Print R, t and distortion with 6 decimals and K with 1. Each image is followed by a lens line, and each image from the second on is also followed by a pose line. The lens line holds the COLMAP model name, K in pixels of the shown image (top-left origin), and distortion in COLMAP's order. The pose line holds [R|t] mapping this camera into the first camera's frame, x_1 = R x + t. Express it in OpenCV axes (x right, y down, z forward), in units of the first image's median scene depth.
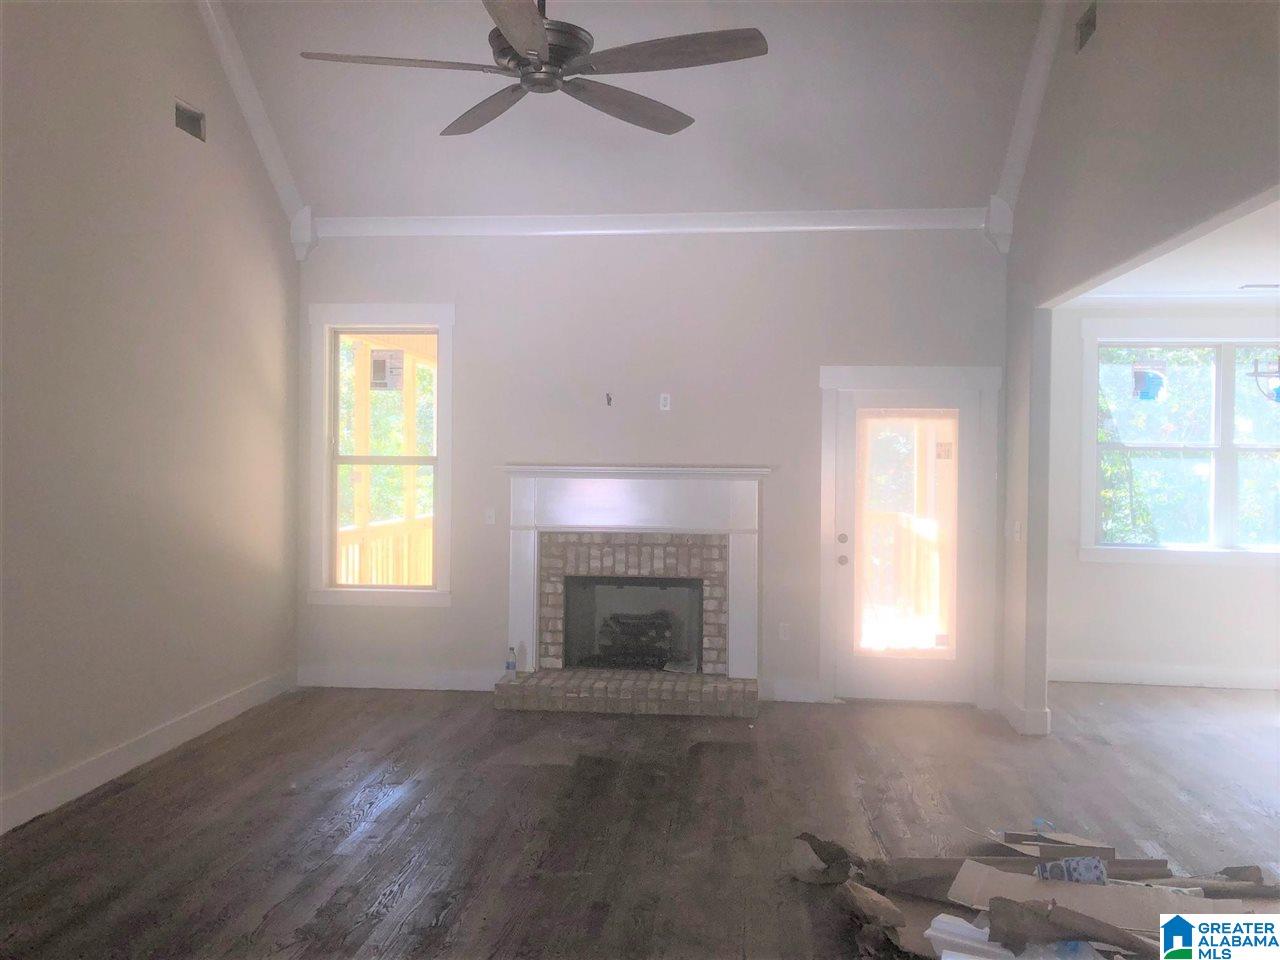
lens RADIAL K [[1038.1, 0, 646.1], [0, 1038.1, 440.5], [0, 0, 1]] dist [0.143728, -0.518728]
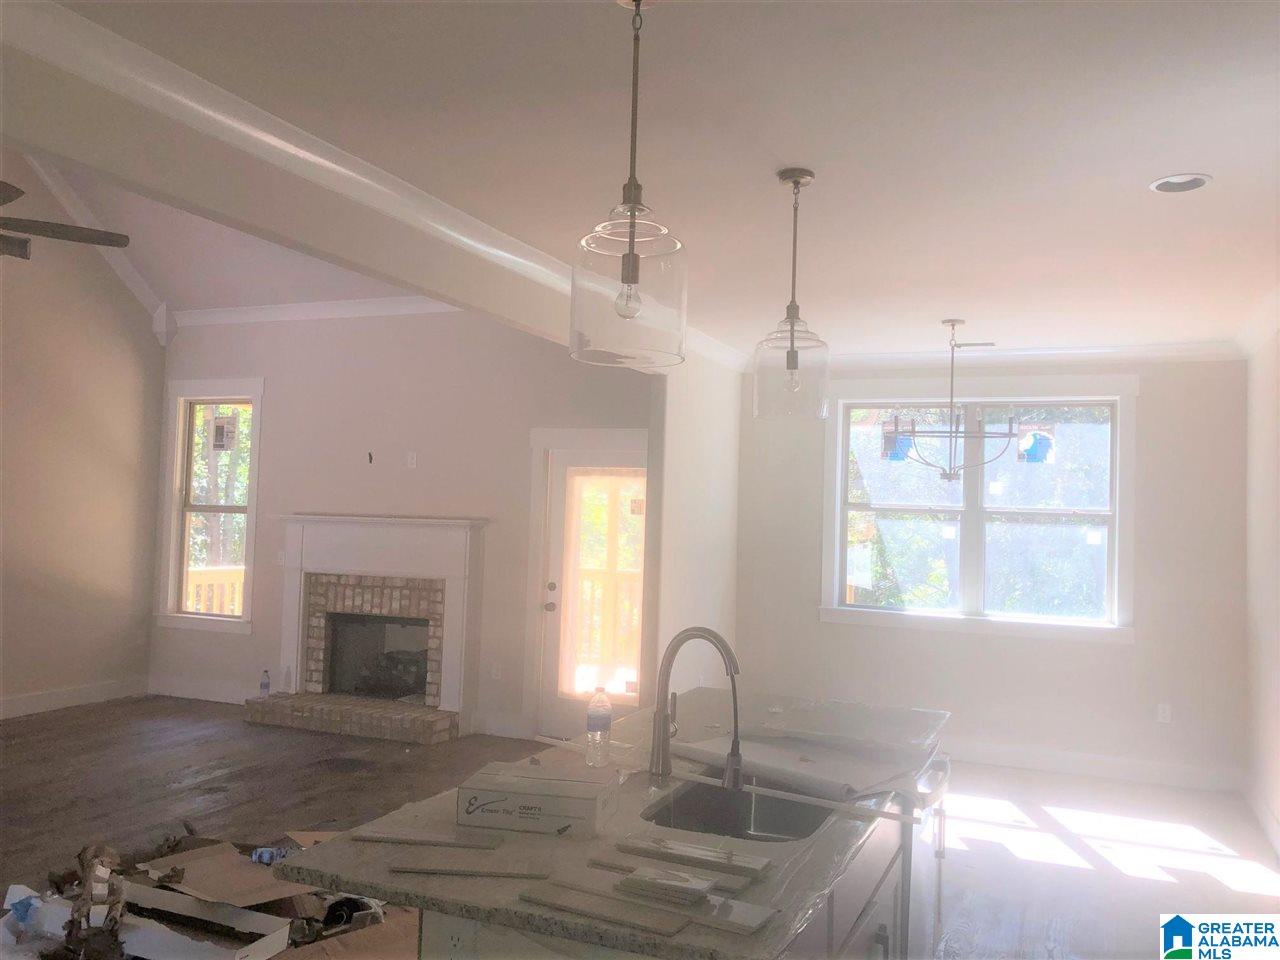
lens RADIAL K [[1038.1, 0, 646.1], [0, 1038.1, 440.5], [0, 0, 1]] dist [0.143728, -0.518728]
pose [[0.961640, -0.001714, -0.274309, 0.578210], [-0.015015, 0.998153, -0.058874, 0.004053], [0.273904, 0.060734, 0.959838, -0.022922]]
